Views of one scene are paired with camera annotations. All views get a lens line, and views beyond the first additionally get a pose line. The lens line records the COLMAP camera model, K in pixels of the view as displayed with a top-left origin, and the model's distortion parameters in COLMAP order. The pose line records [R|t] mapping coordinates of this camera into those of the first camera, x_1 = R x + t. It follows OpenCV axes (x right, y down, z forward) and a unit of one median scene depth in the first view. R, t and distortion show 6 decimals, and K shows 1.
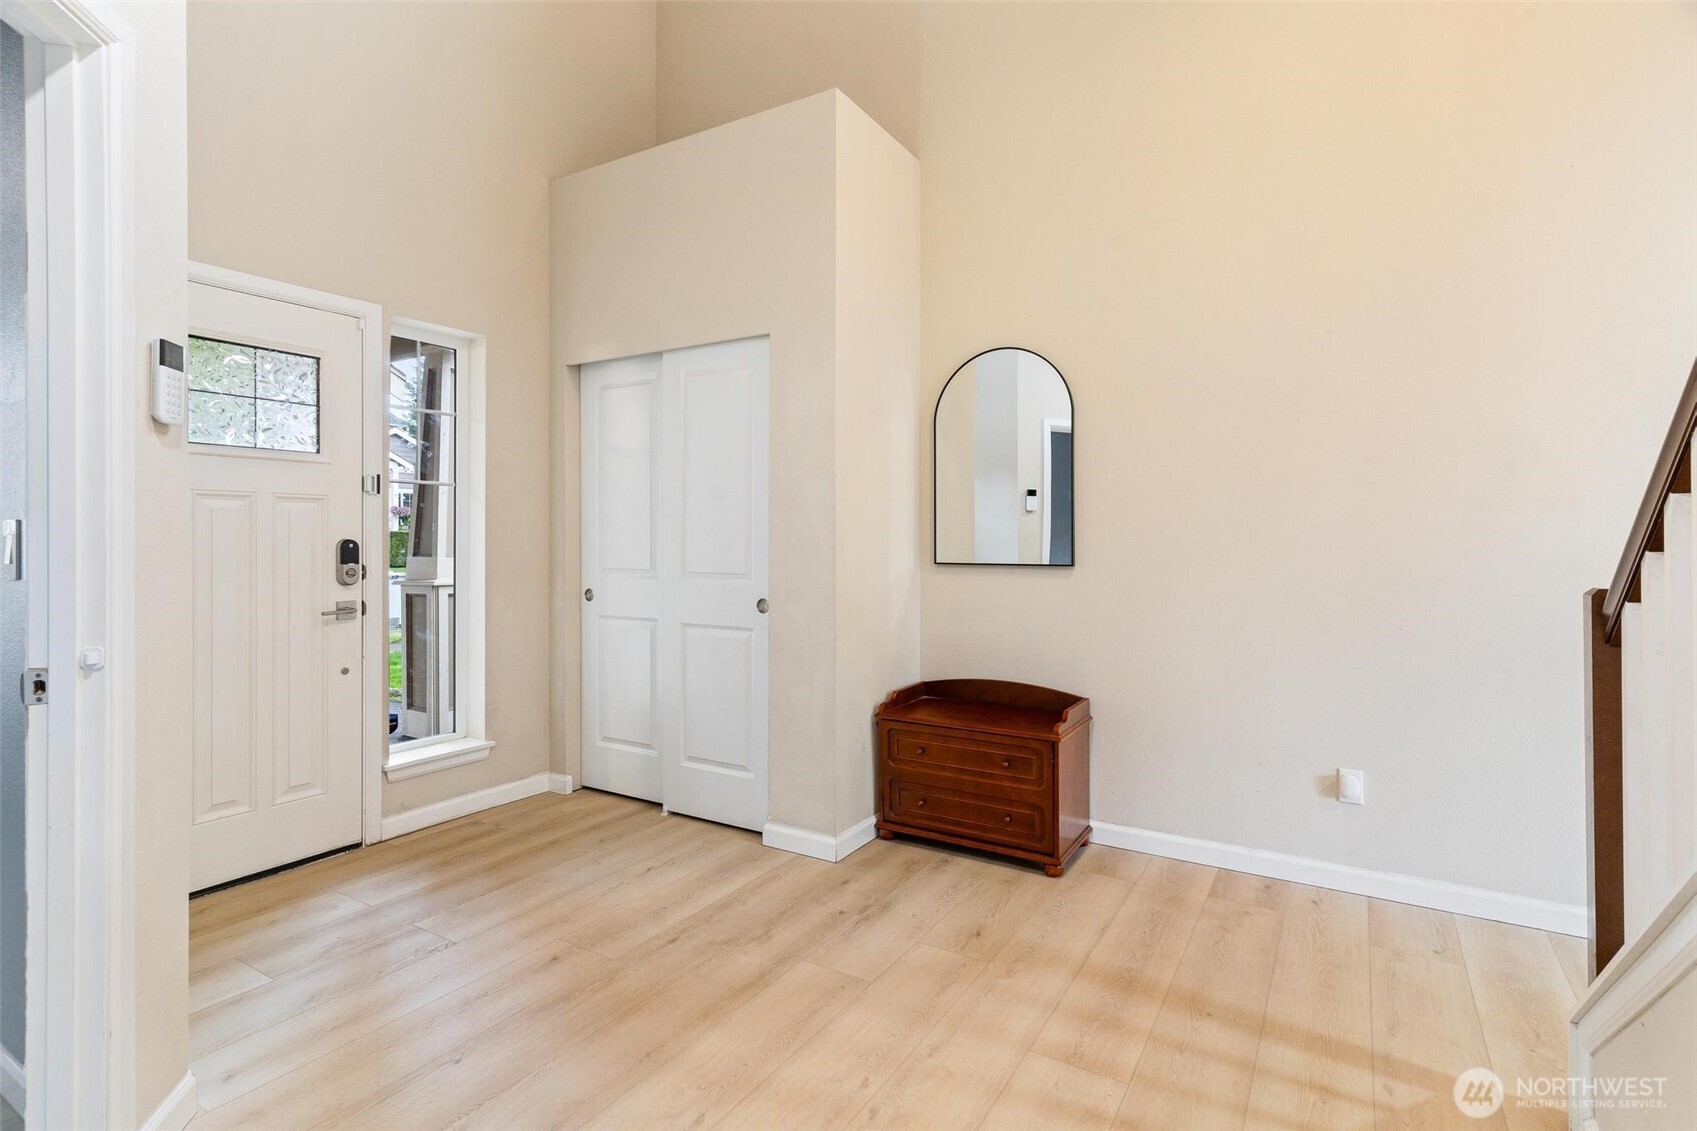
lens RADIAL K [[821.5, 0, 844.5], [0, 821.5, 545.2], [0, 0, 1]] dist [0.003696, 0.000107]
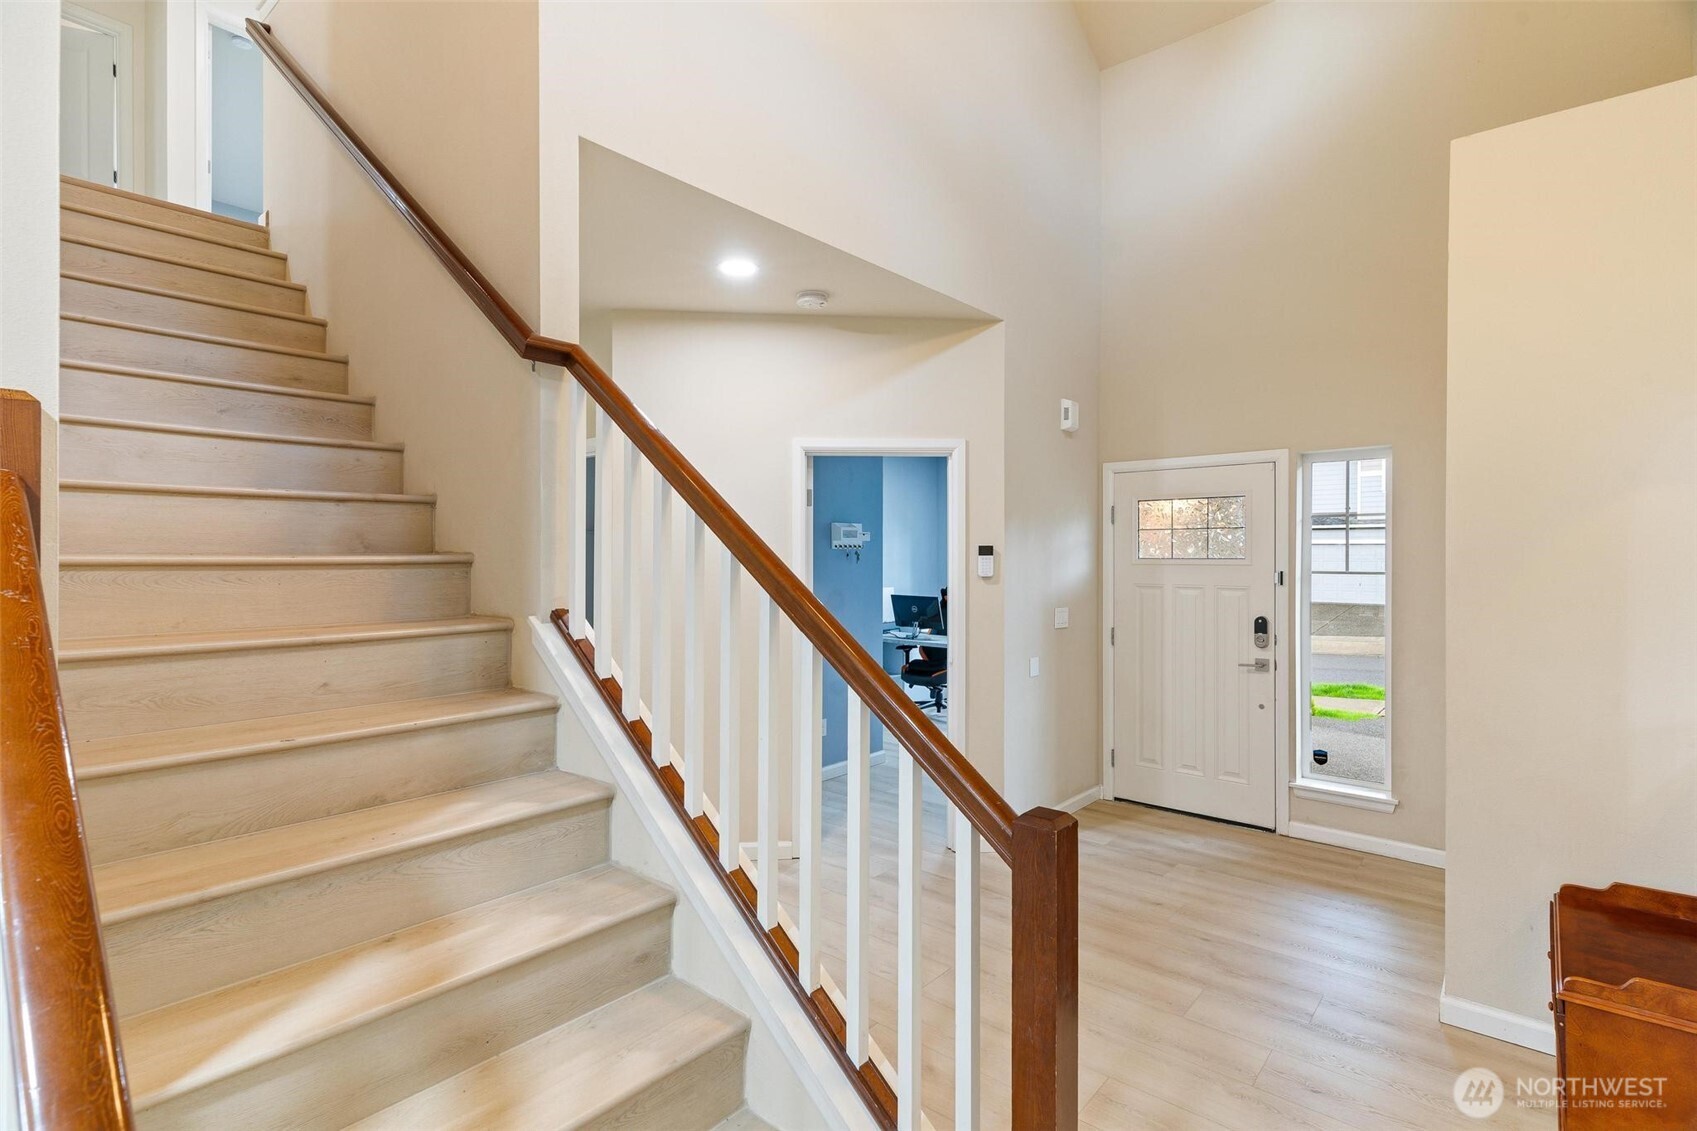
lens RADIAL K [[821.5, 0, 844.5], [0, 821.5, 545.2], [0, 0, 1]] dist [0.003696, 0.000107]
pose [[-0.152361, -0.007333, -0.988298, 0.959915], [-0.005653, 0.999963, -0.006548, -0.121032], [0.988309, 0.004589, -0.152397, 0.487814]]
